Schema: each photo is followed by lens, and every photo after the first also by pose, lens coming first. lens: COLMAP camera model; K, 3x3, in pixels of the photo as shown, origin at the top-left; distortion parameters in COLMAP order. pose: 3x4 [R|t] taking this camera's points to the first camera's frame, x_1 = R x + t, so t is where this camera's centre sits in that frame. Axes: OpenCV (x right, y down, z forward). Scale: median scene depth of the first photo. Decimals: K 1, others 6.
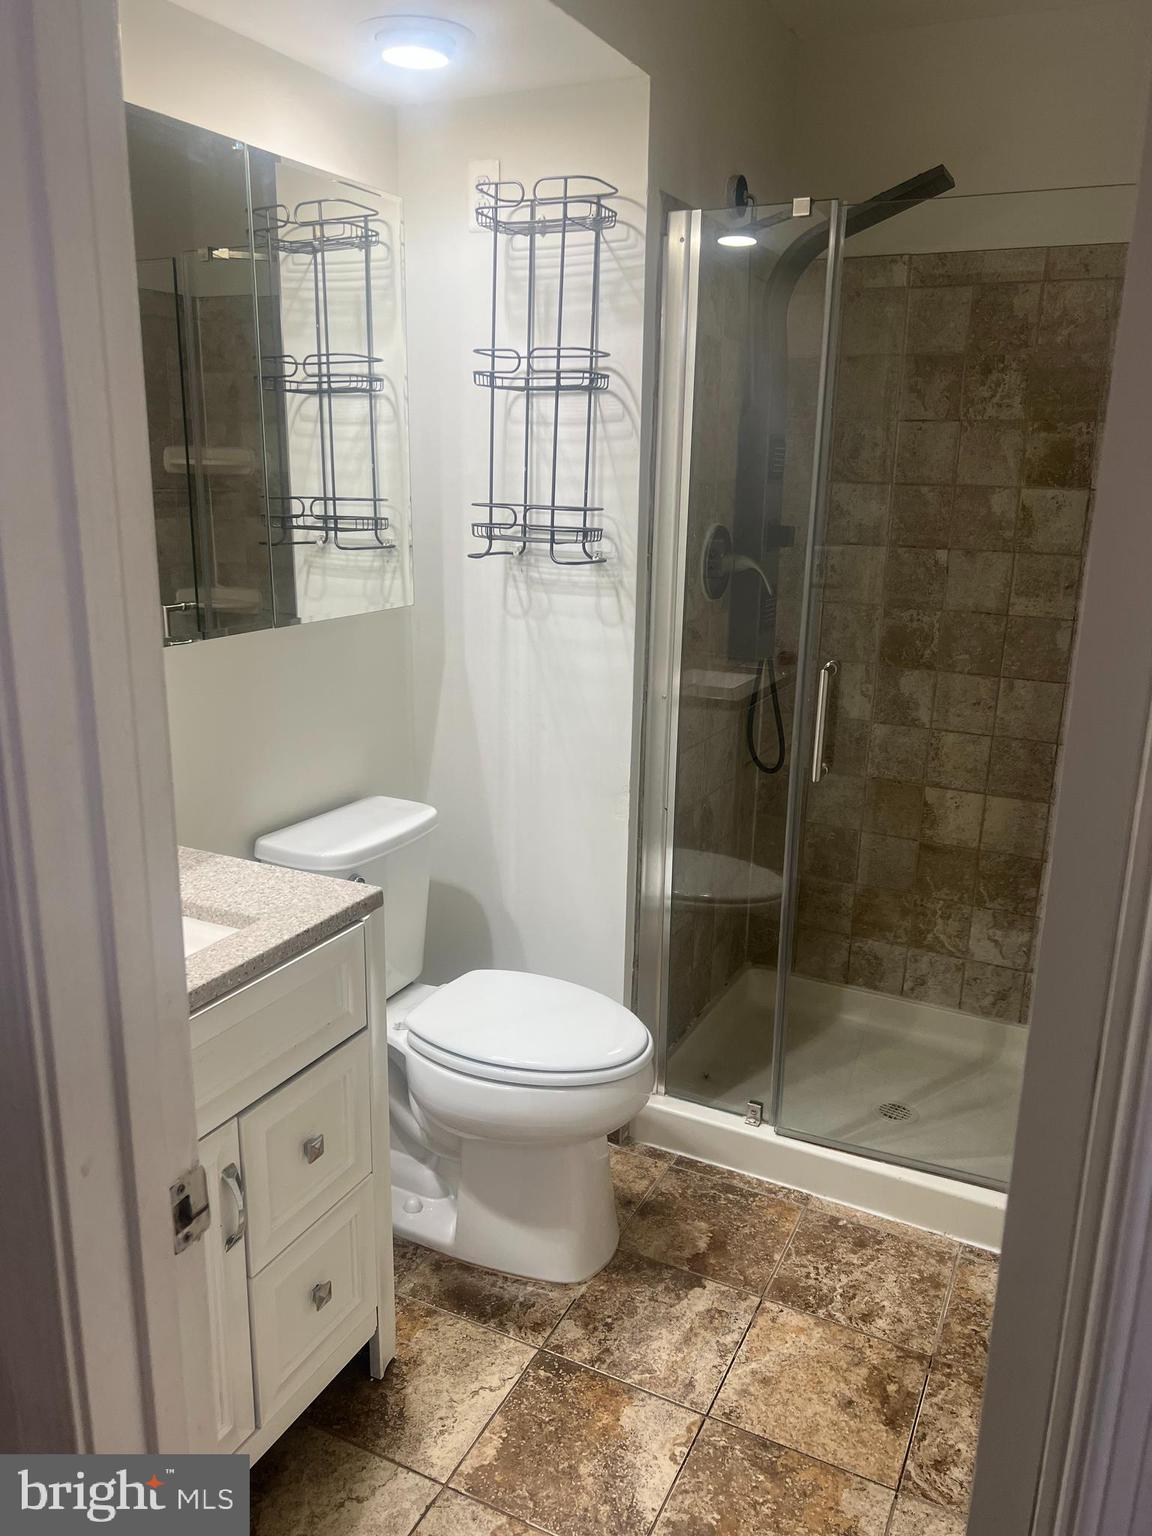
lens RADIAL K [[1174.2, 0, 574.2], [0, 1174.2, 785.9], [0, 0, 1]] dist [0.058018, -0.110550]
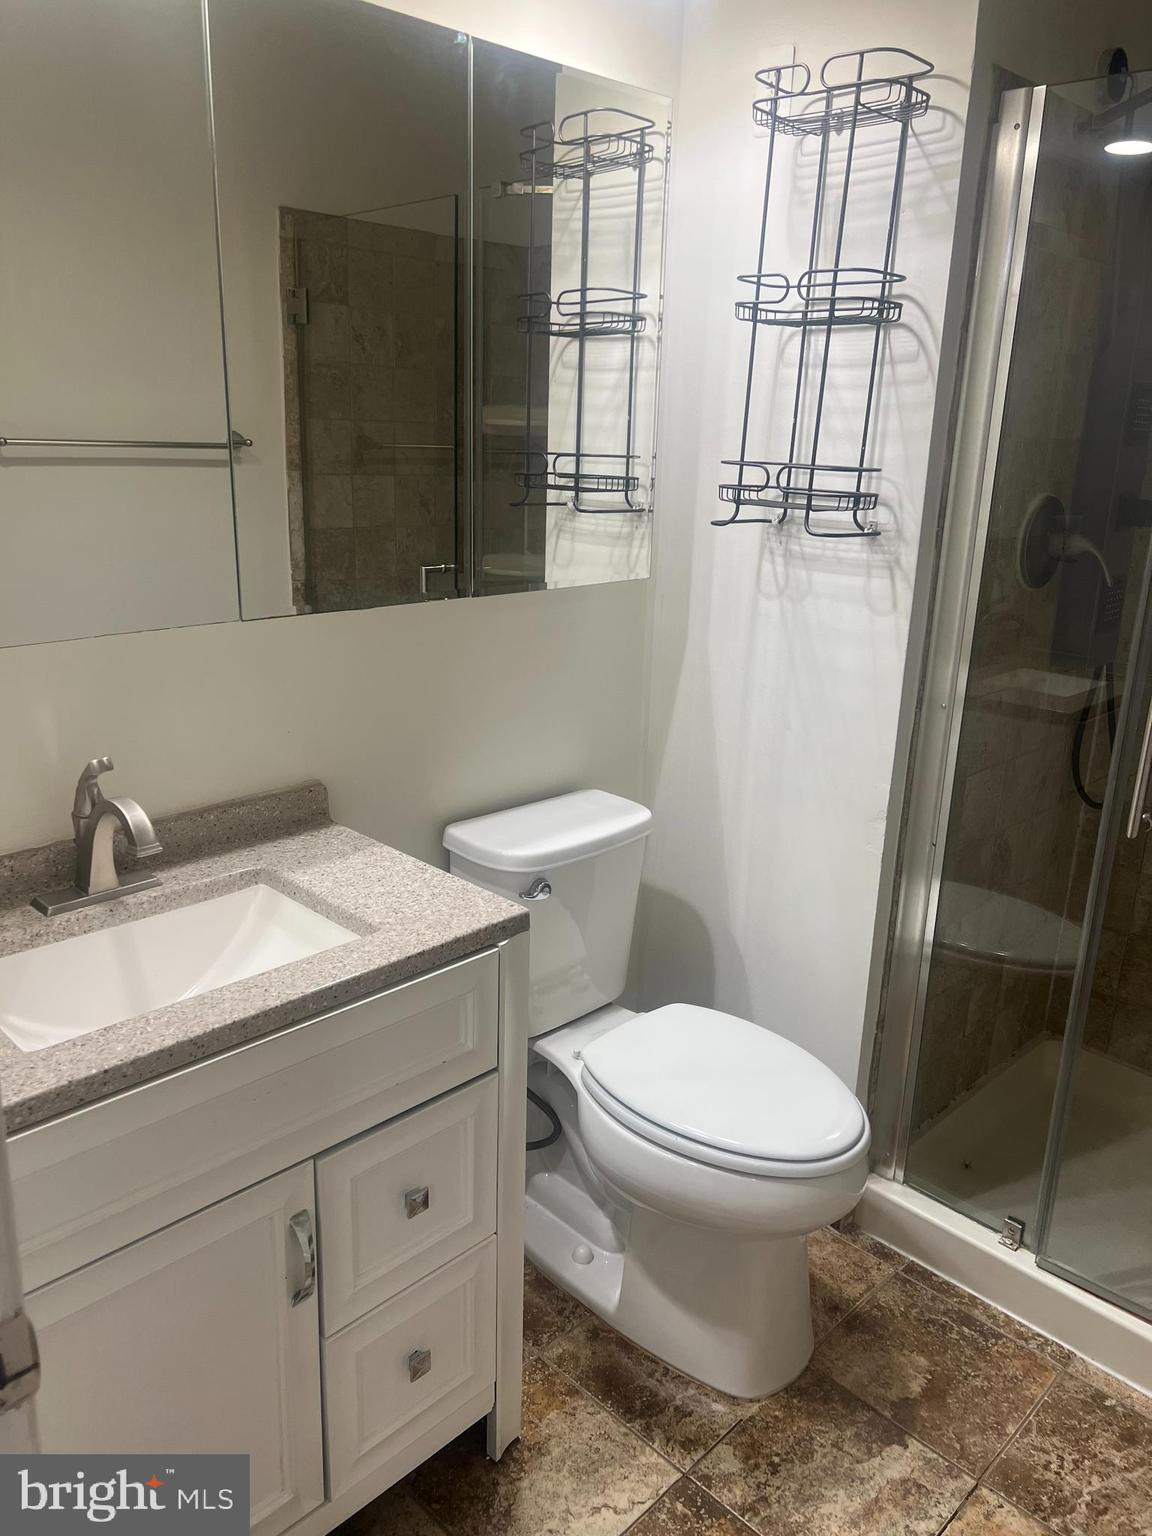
lens RADIAL K [[1146.7, 0, 576.0], [0, 1146.7, 768.0], [0, 0, 1]] dist [0.055602, -0.067701]
pose [[0.946411, 0.099941, -0.307113, 0.090613], [-0.095227, 0.994993, 0.030336, -0.034585], [0.308607, 0.000535, 0.951190, 0.177071]]
